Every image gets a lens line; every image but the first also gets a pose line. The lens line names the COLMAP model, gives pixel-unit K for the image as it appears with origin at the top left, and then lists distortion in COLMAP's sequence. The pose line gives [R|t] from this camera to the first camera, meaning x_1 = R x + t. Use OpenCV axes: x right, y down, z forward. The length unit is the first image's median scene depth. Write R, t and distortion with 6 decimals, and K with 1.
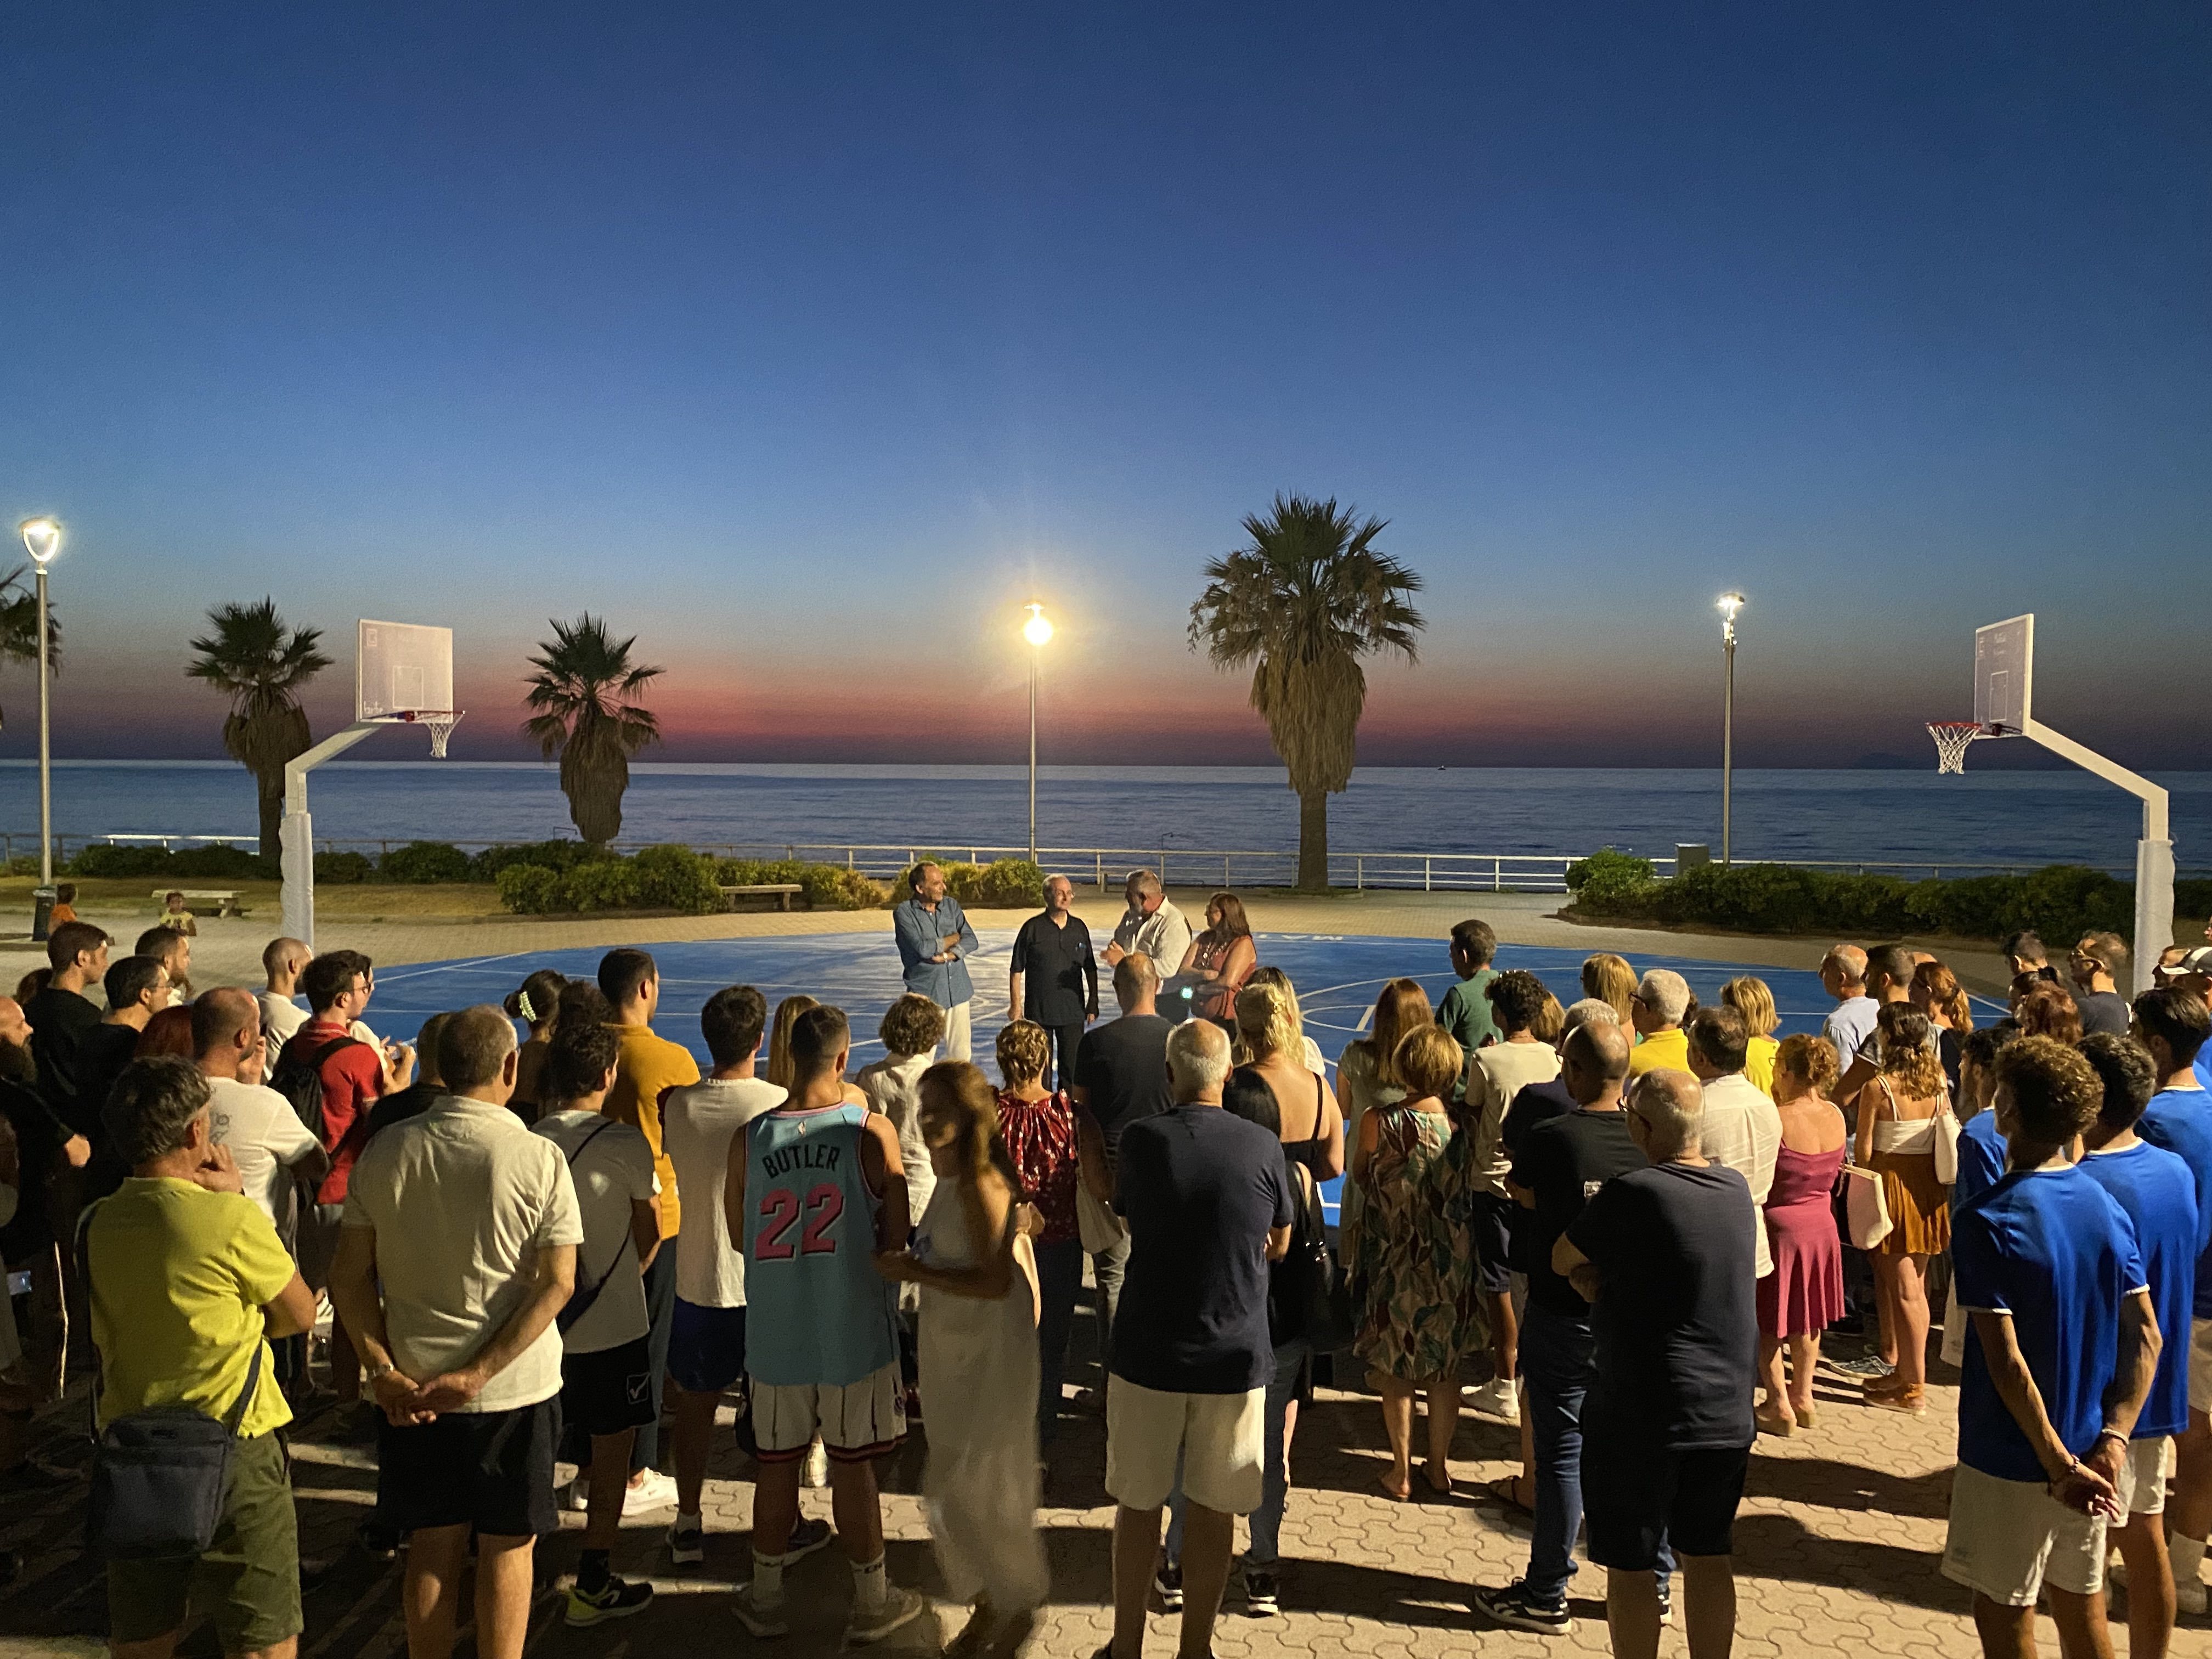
lens RADIAL K [[1693.6, 0, 1106.0], [0, 1693.6, 829.5], [0, 0, 1]] dist [0.044673, 0.000143]
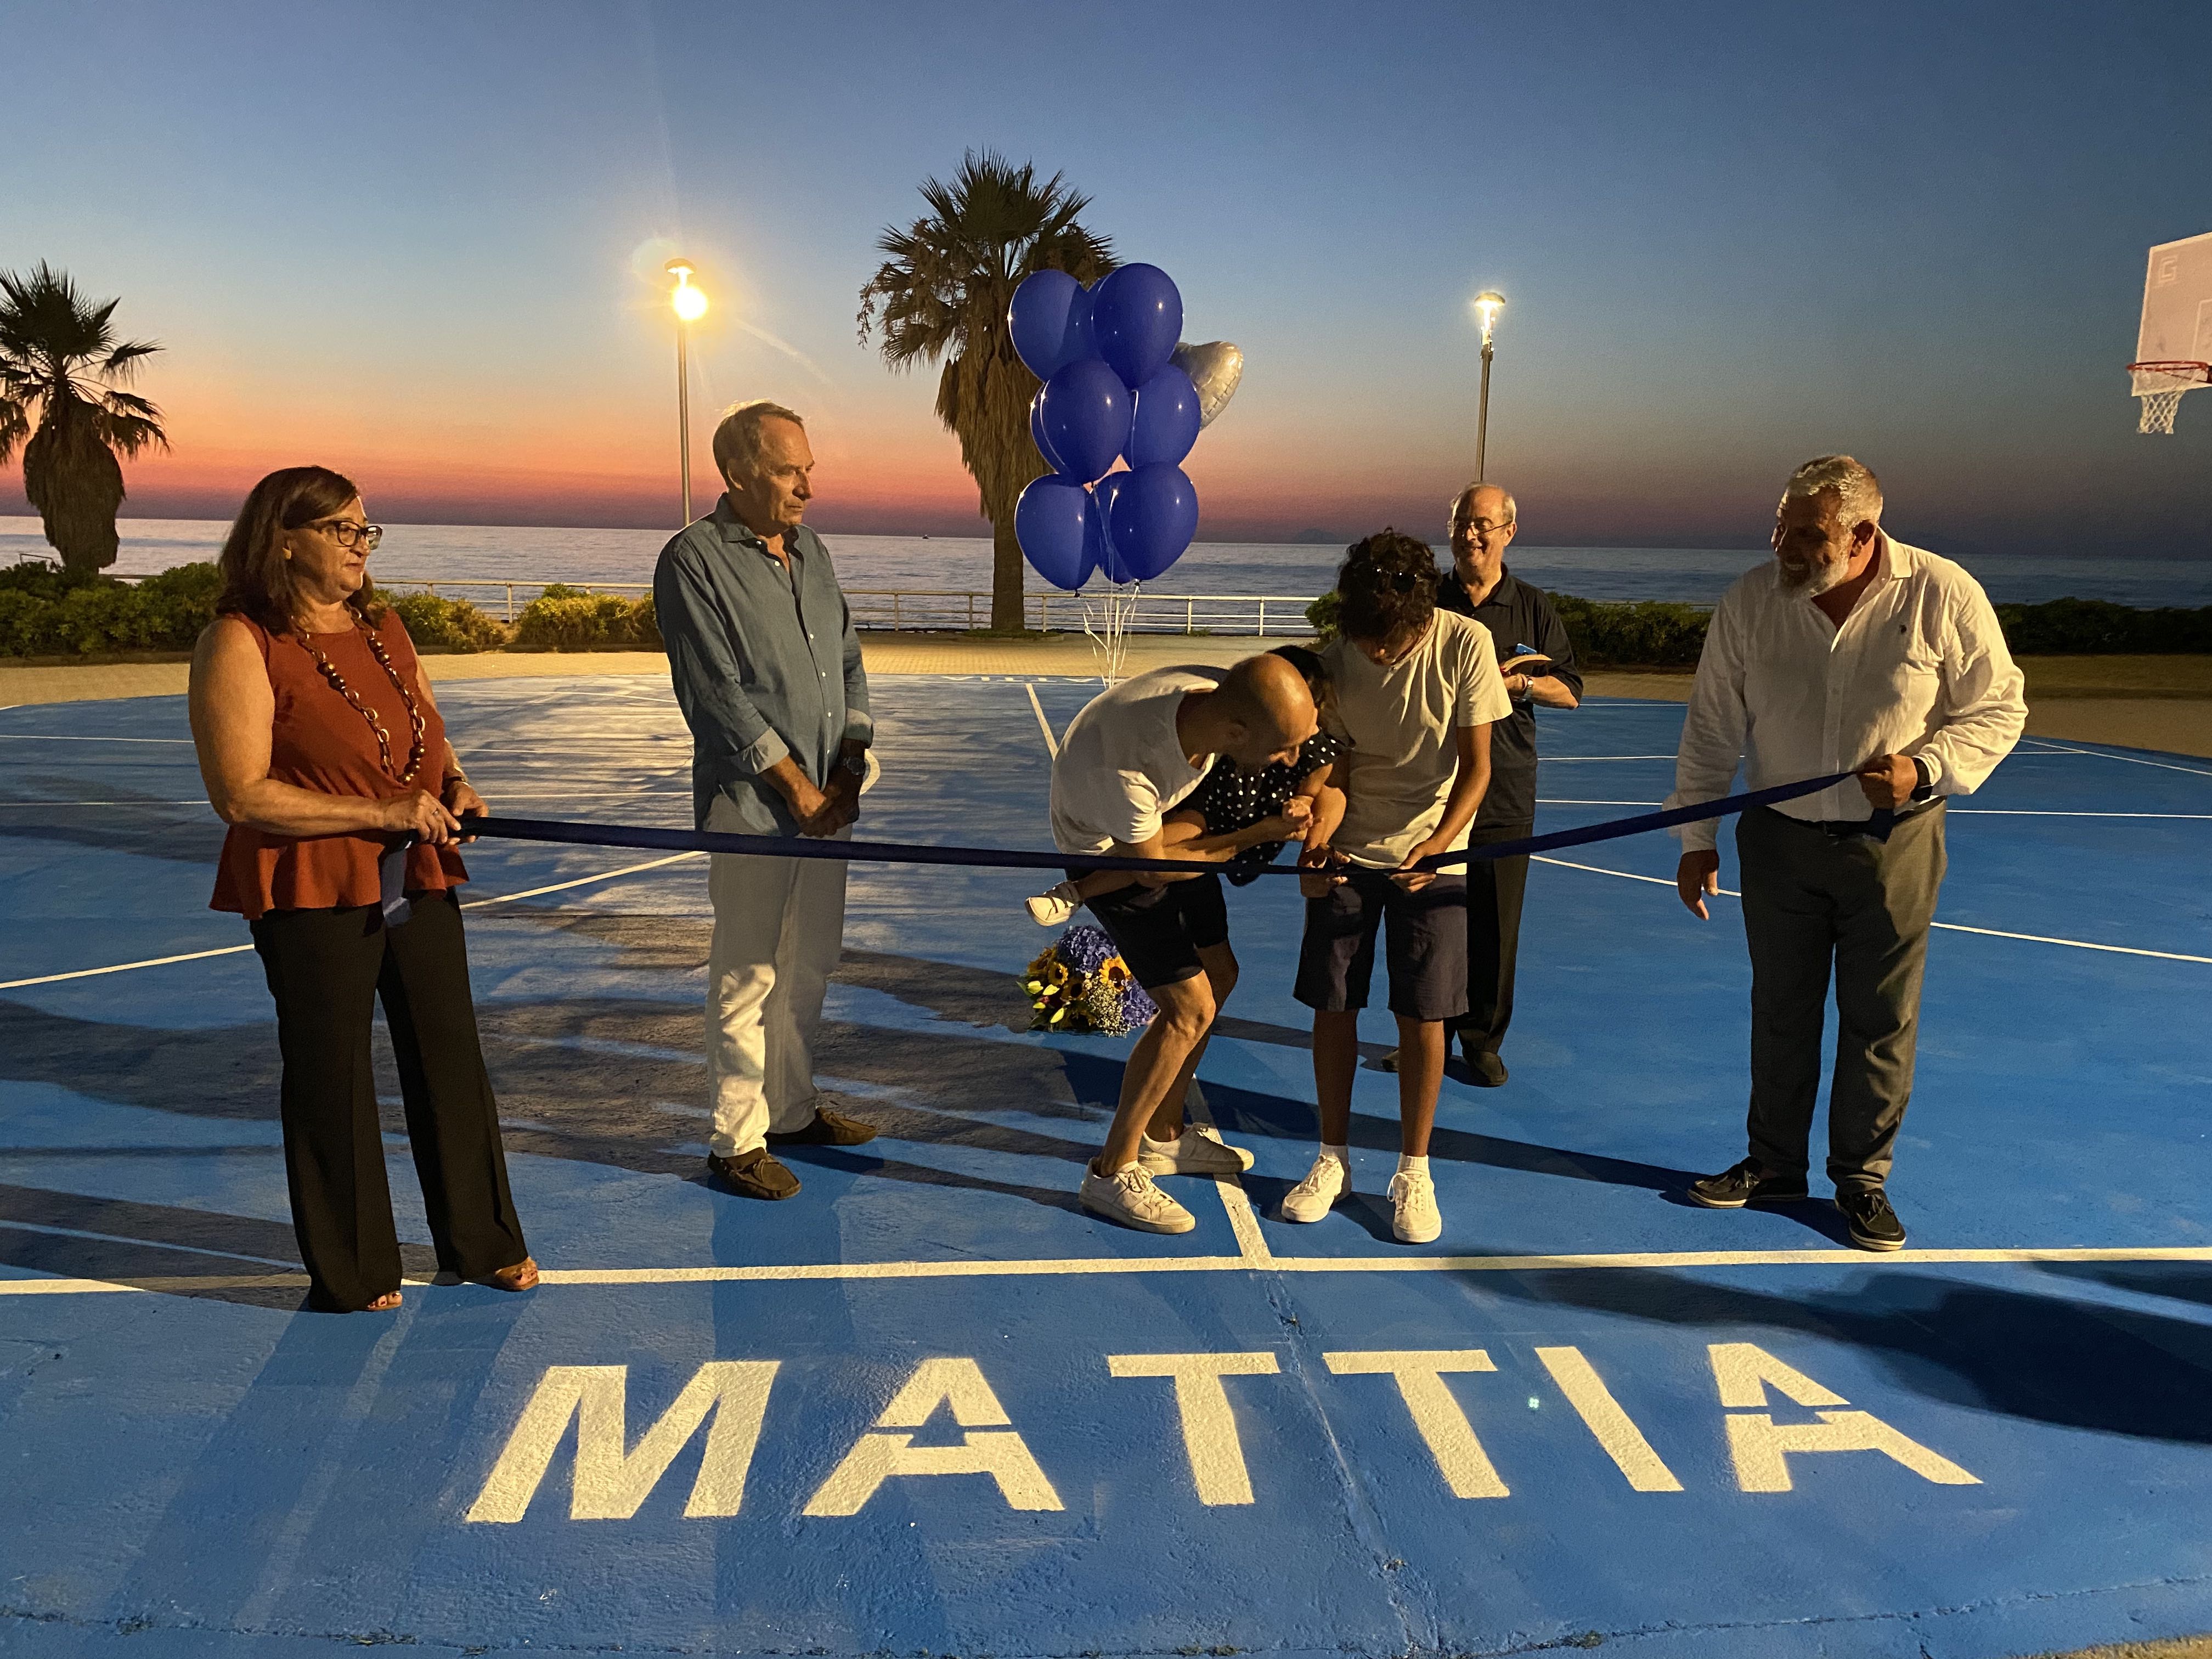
lens RADIAL K [[1685.1, 0, 1106.0], [0, 1685.1, 829.5], [0, 0, 1]] dist [0.011594, -0.007380]
pose [[0.966151, -0.032121, 0.255968, -0.055473], [-0.004388, 0.990028, 0.140799, 0.014168], [-0.257939, -0.137156, 0.956376, 0.140318]]
